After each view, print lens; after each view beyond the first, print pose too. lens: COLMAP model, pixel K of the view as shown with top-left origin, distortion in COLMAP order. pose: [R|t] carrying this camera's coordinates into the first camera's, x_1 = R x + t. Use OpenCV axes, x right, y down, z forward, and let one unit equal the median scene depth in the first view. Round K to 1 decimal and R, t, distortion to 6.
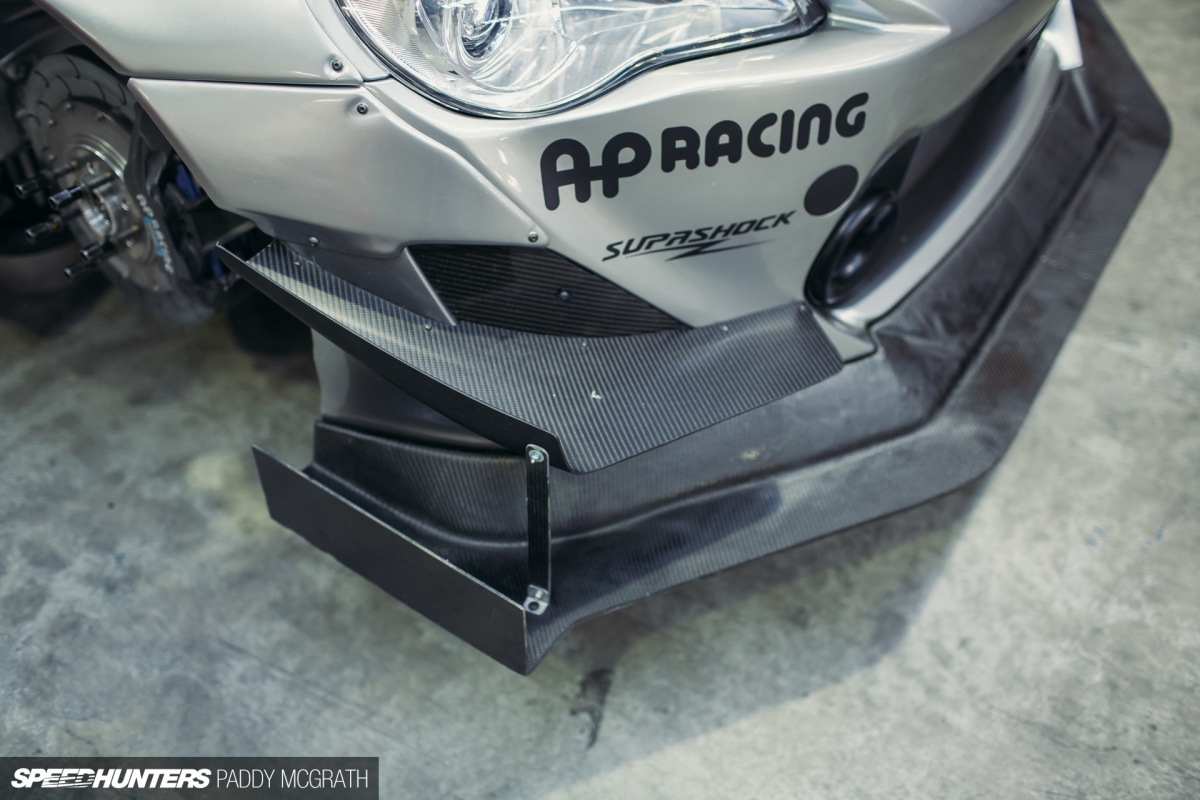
lens RADIAL K [[1167.3, 0, 600.0], [0, 1167.3, 400.0], [0, 0, 1]] dist [-0.097942, 0.119132]
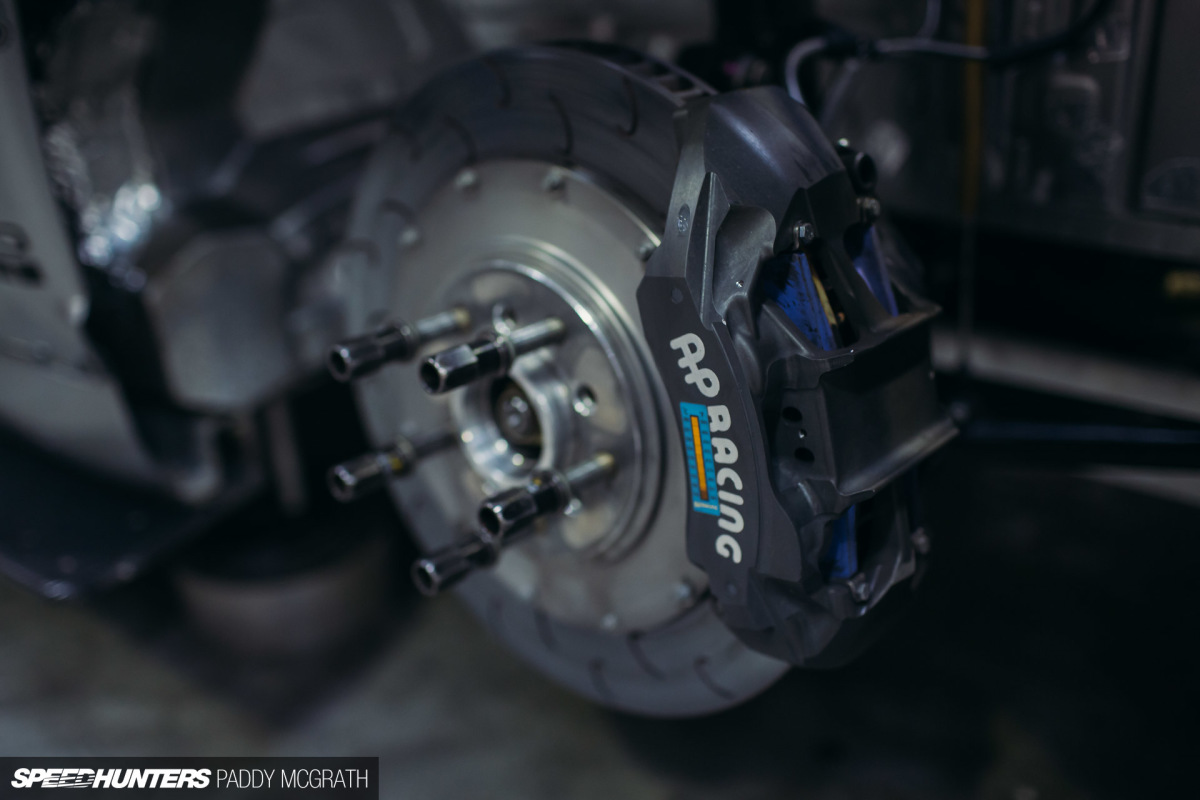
lens RADIAL K [[1167.3, 0, 600.0], [0, 1167.3, 400.0], [0, 0, 1]] dist [-0.097942, 0.119132]
pose [[0.990290, -0.016350, -0.138049, -0.394875], [-0.030316, 0.943757, -0.329247, -0.040711], [0.135667, 0.330235, 0.934098, 0.695969]]
